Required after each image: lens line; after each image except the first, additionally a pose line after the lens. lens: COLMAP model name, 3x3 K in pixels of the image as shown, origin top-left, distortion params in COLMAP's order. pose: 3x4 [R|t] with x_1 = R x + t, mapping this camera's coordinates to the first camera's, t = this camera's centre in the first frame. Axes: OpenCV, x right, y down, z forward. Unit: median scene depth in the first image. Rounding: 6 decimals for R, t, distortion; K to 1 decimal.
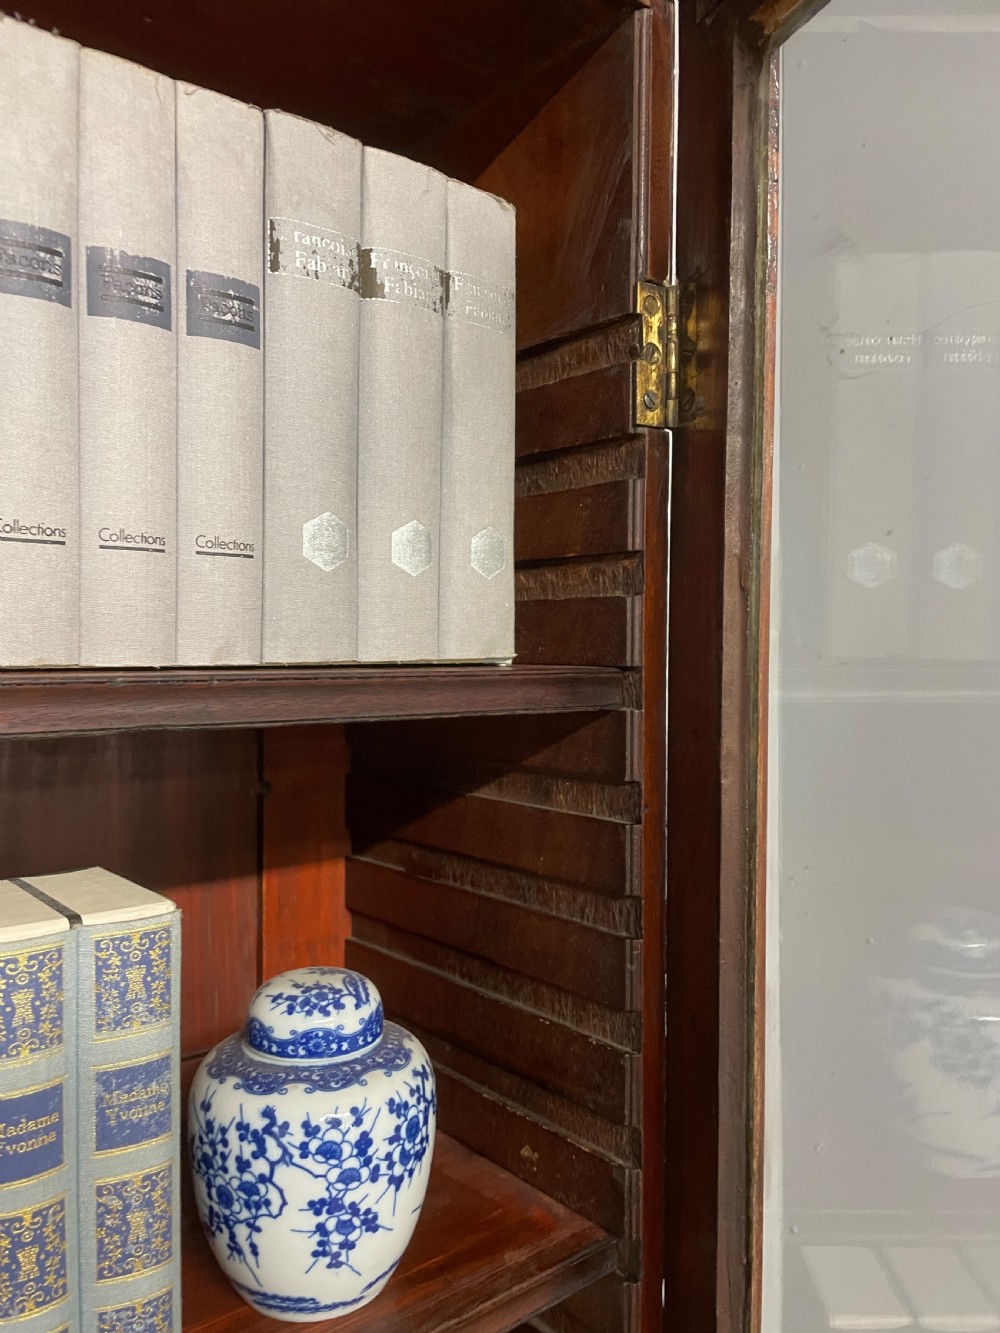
lens RADIAL K [[1009.6, 0, 487.8], [0, 1009.6, 677.1], [0, 0, 1]] dist [0.098618, -0.123267]
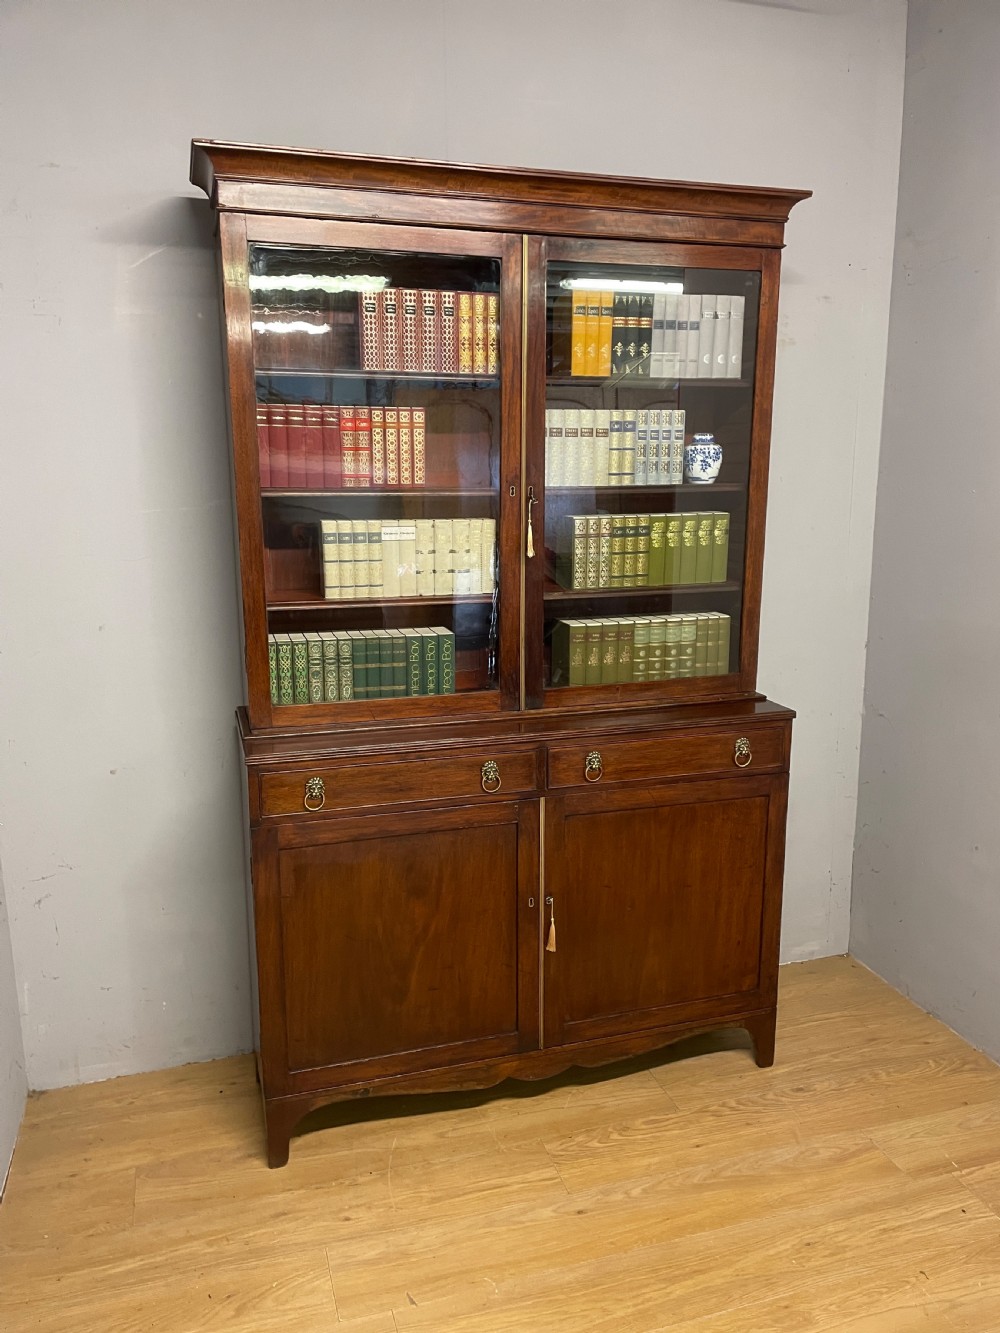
lens RADIAL K [[1009.6, 0, 503.5], [0, 1009.6, 676.1], [0, 0, 1]] dist [0.098618, -0.123267]
pose [[0.920869, 0.077542, -0.382083, 1.297691], [-0.006628, 0.982993, 0.183521, 0.675380], [0.389815, -0.166467, 0.905722, -5.796620]]
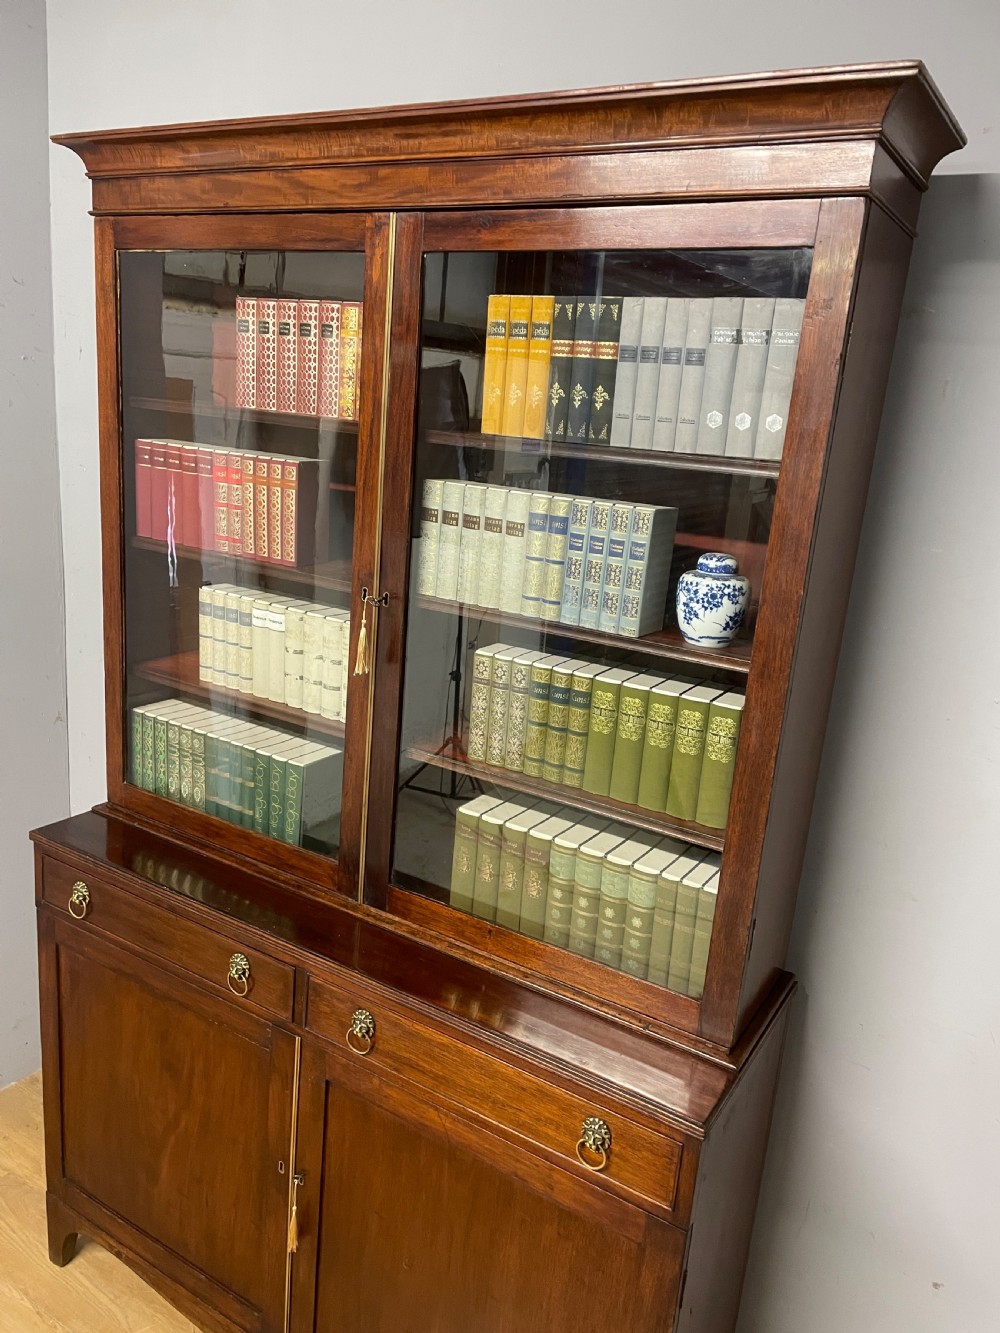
lens RADIAL K [[1009.6, 0, 483.7], [0, 1009.6, 674.5], [0, 0, 1]] dist [0.098618, -0.123267]
pose [[0.305595, 0.265394, -0.914428, 2.979236], [-0.105587, 0.963893, 0.244463, -0.060173], [0.946289, 0.021845, 0.322583, -0.852704]]
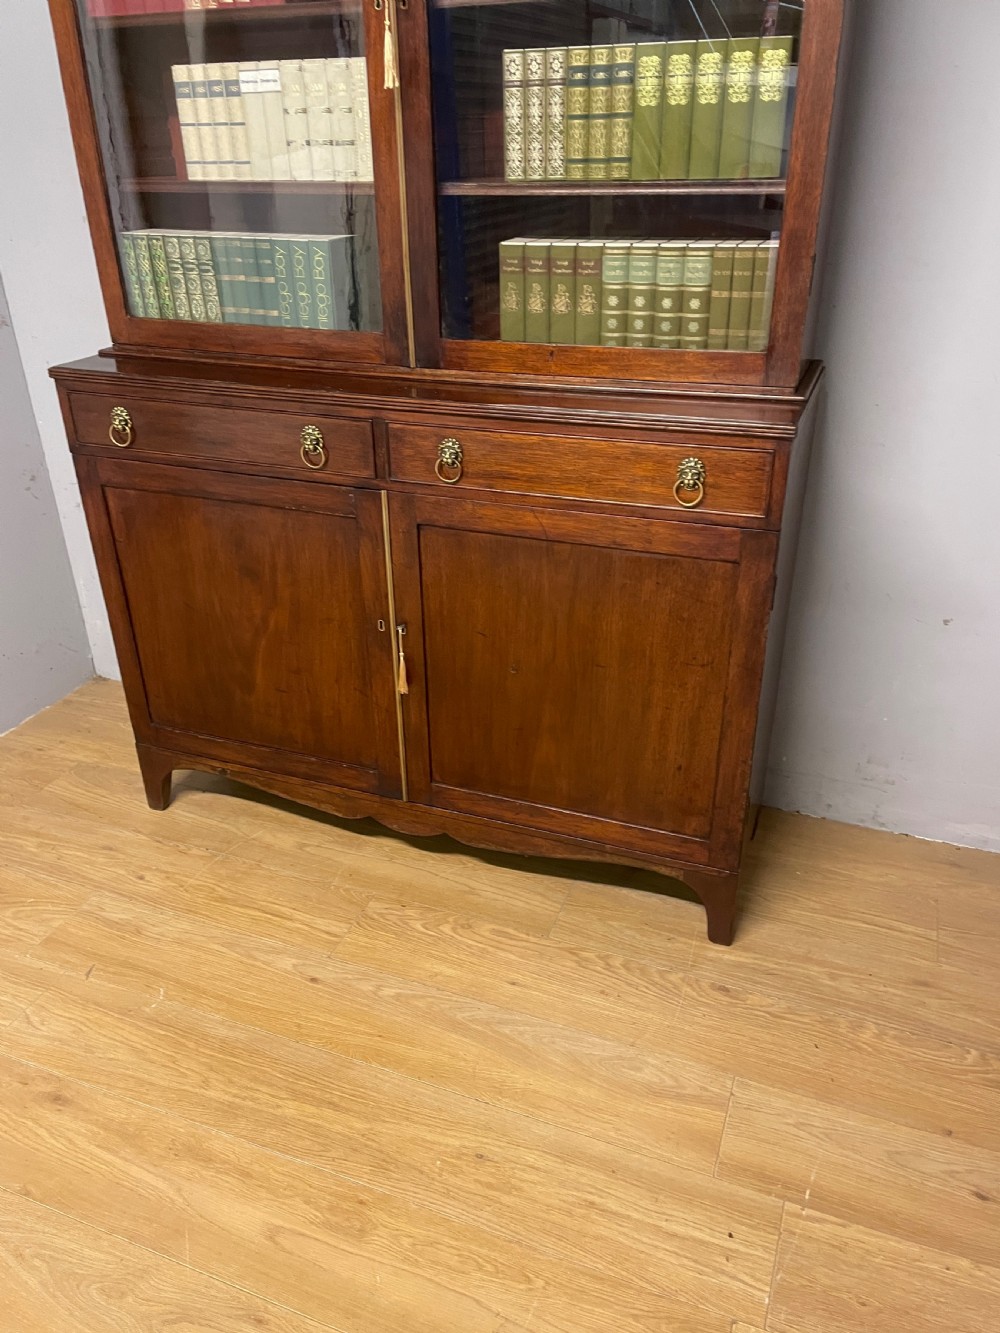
lens RADIAL K [[1009.6, 0, 488.5], [0, 1009.6, 676.2], [0, 0, 1]] dist [0.098618, -0.123267]
pose [[0.473751, 0.404284, -0.782377, 3.331417], [-0.005910, 0.889840, 0.456235, 1.214488], [0.880639, -0.211518, 0.423952, -1.865871]]
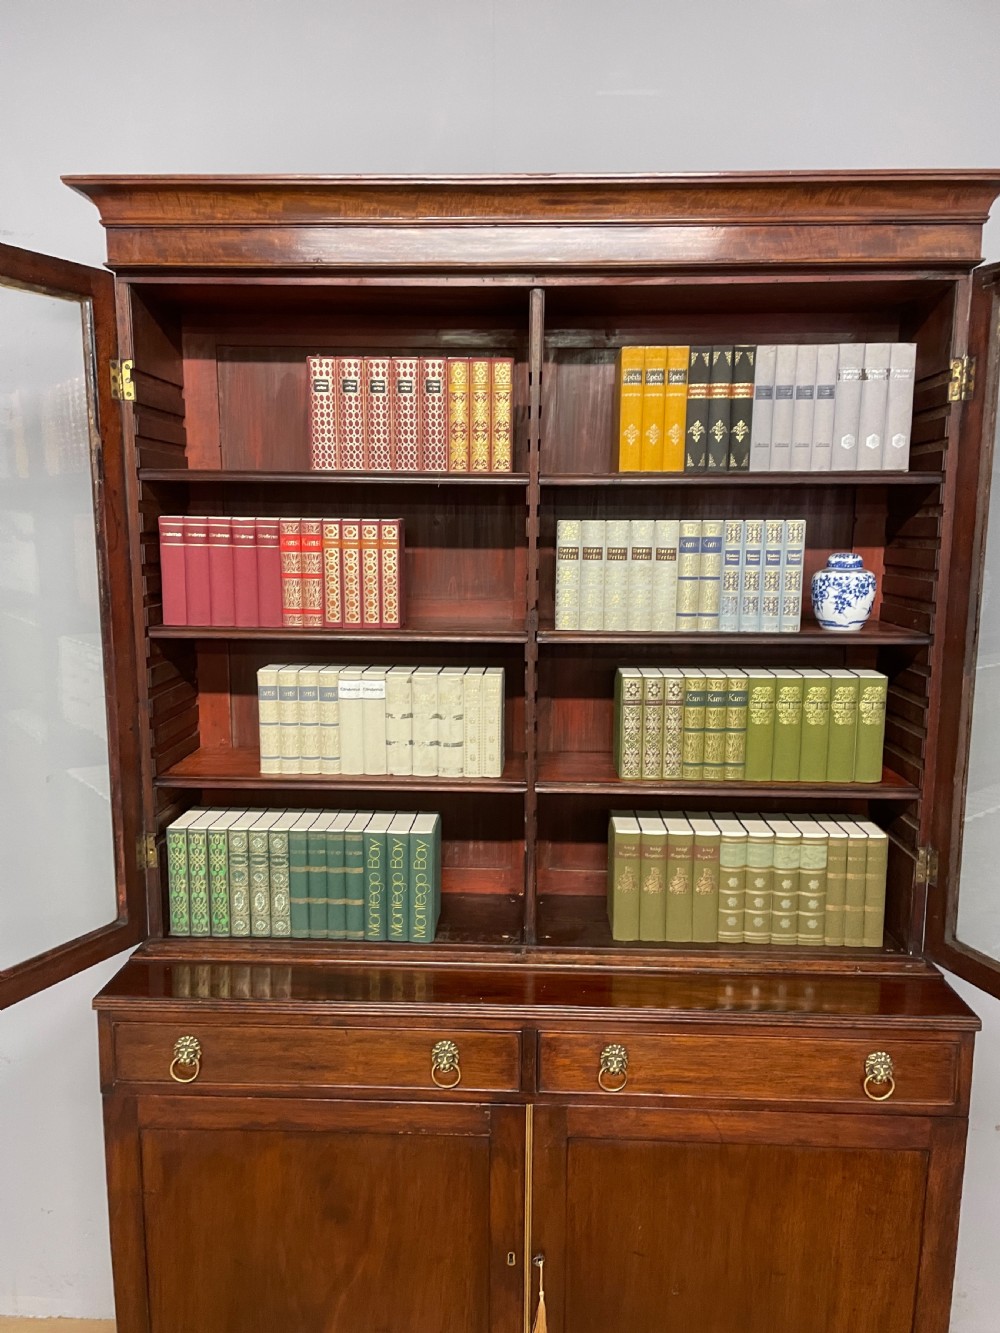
lens RADIAL K [[1003.3, 0, 489.1], [0, 1003.3, 673.8], [0, 0, 1]] dist [0.085485, -0.099692]
pose [[0.738292, 0.101294, -0.666831, 1.629461], [-0.021191, 0.991654, 0.127173, 0.315323], [0.674148, -0.079760, 0.734277, -3.148845]]
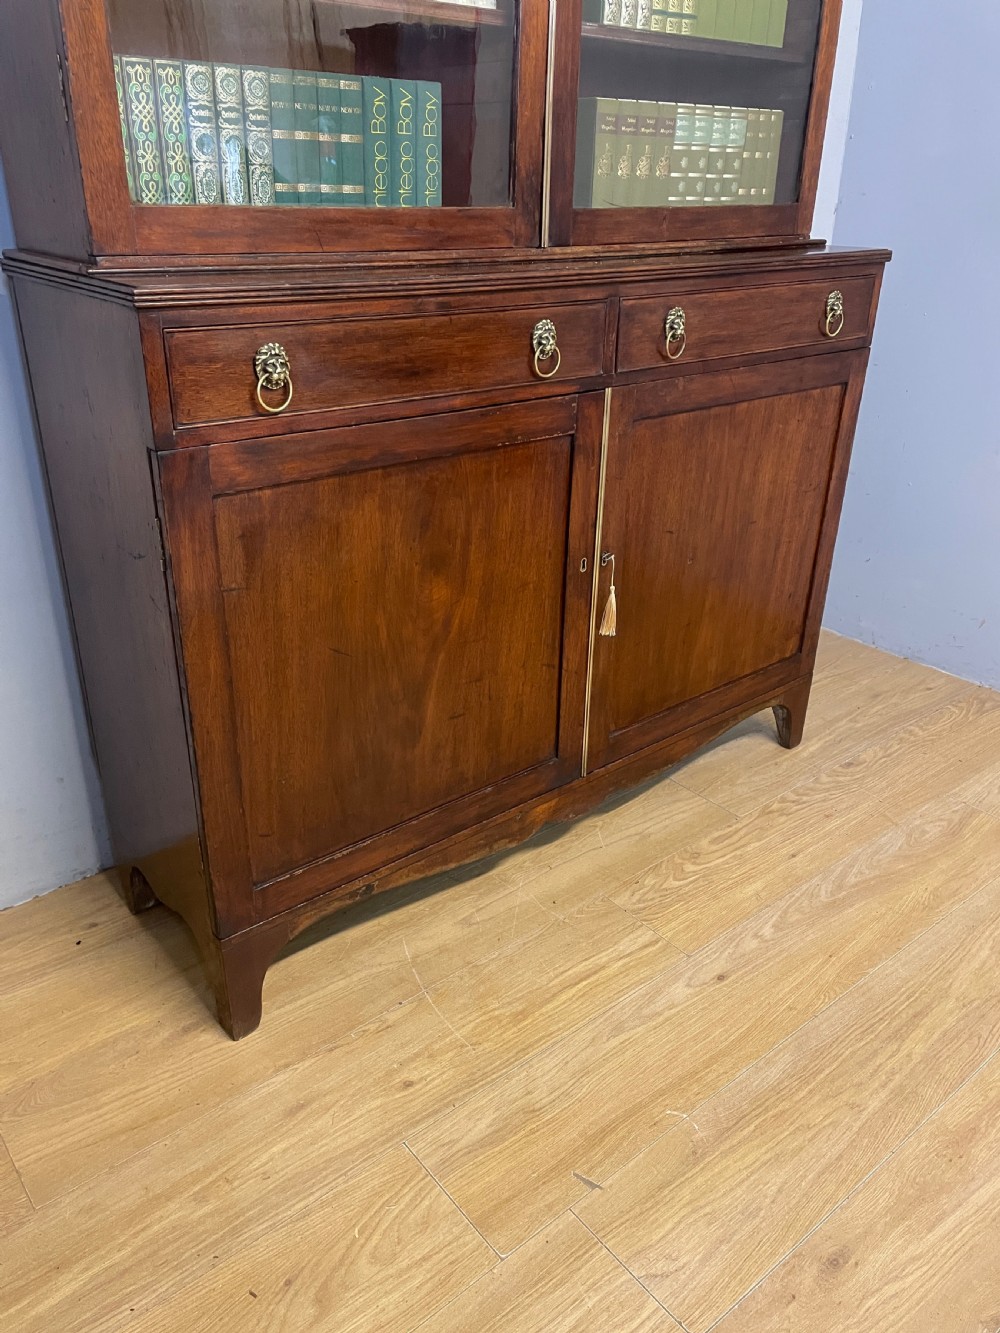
lens RADIAL K [[1009.6, 0, 494.9], [0, 1009.6, 657.3], [0, 0, 1]] dist [0.098618, -0.123267]
pose [[0.999799, 0.018319, -0.008146, -1.186054], [-0.013542, 0.916668, 0.399419, 1.966486], [0.014784, -0.399228, 0.916732, -4.066076]]
